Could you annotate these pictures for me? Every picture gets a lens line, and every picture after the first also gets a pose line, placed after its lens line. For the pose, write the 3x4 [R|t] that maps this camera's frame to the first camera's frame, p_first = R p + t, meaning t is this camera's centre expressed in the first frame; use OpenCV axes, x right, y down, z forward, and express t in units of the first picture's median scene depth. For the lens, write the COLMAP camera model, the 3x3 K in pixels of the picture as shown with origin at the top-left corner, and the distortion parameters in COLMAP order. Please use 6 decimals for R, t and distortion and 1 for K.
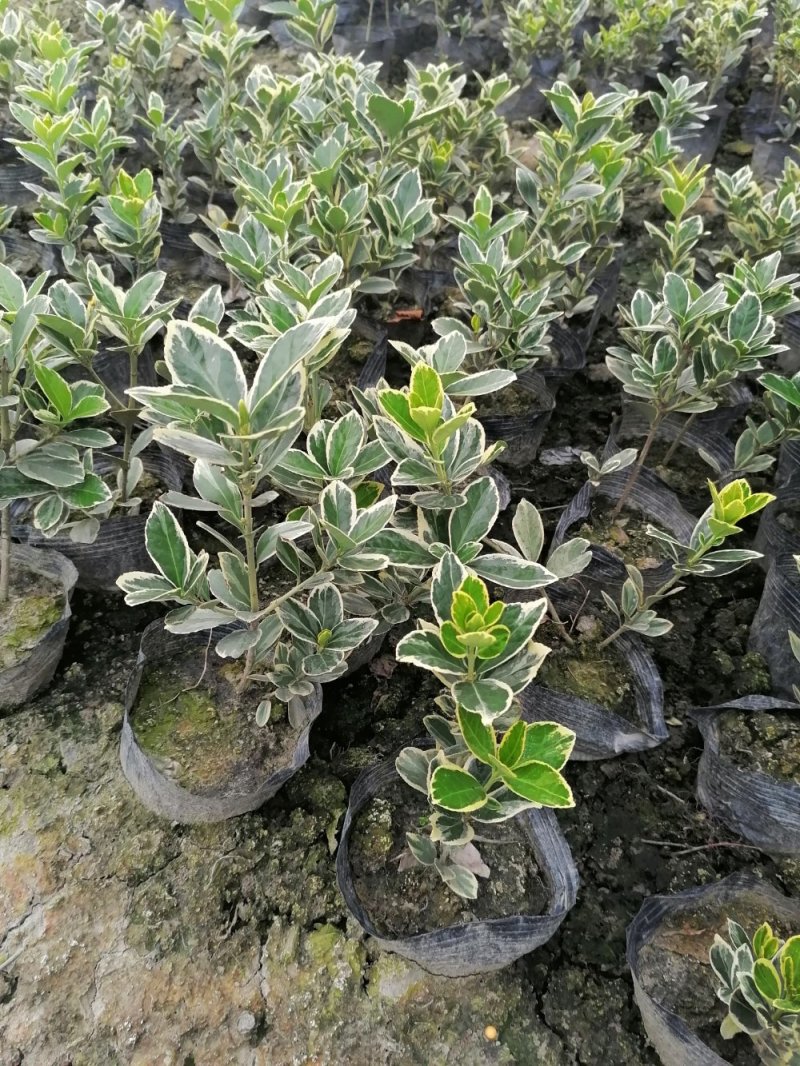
lens RADIAL K [[824.8, 0, 400.0], [0, 824.8, 533.0], [0, 0, 1]] dist [0.094243, -0.145140]
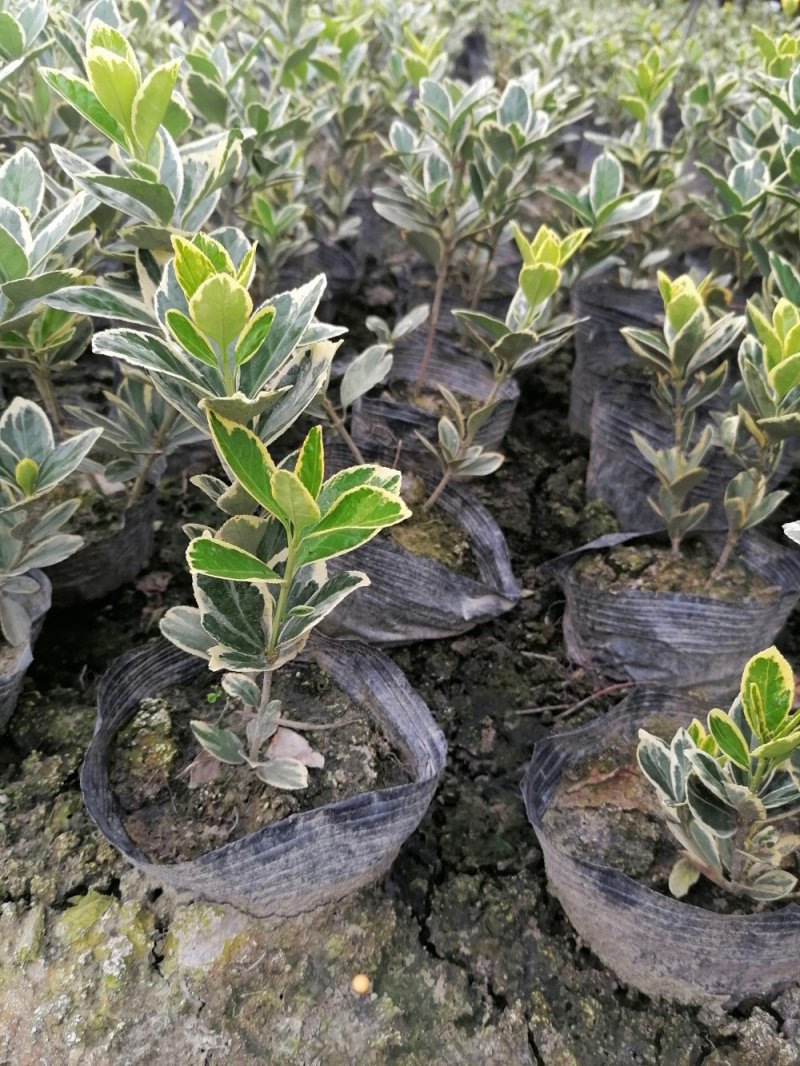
lens RADIAL K [[824.8, 0, 400.0], [0, 824.8, 533.0], [0, 0, 1]] dist [0.094243, -0.145140]
pose [[0.962654, -0.153857, 0.222769, 0.043165], [0.175950, 0.980905, -0.082867, 0.290544], [-0.205766, 0.118968, 0.971343, 0.288839]]
